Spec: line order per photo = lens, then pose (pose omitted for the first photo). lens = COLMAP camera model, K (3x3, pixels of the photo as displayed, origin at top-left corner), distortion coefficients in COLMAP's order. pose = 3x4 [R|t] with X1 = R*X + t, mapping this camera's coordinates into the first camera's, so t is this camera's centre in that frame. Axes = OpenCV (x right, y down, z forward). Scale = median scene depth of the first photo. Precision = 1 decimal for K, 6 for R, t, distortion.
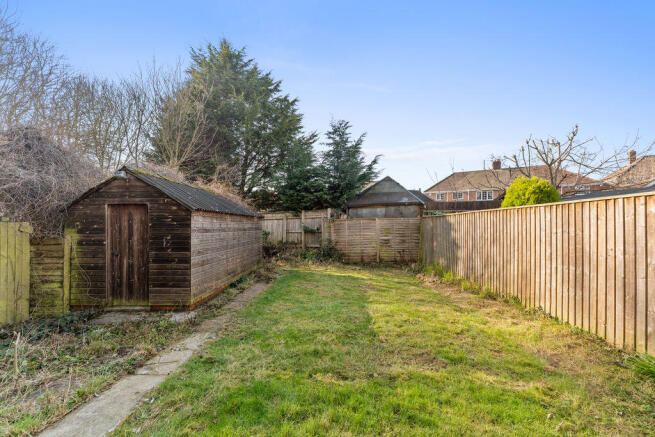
lens RADIAL K [[262.9, 0, 329.0], [0, 262.9, 224.7], [0, 0, 1]] dist [-0.004741, 0.001100]
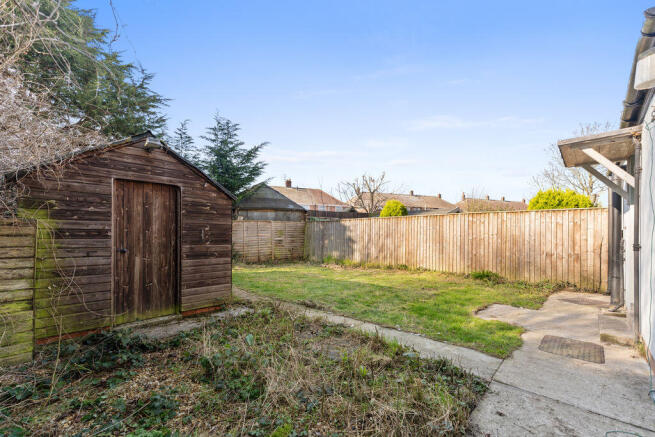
lens RADIAL K [[262.9, 0, 335.1], [0, 262.9, 234.2], [0, 0, 1]] dist [-0.004741, 0.001100]
pose [[0.677632, 0.008493, 0.735352, -0.773840], [-0.010596, 0.999942, -0.001784, 0.052325], [-0.735325, -0.006582, 0.677683, 0.084124]]
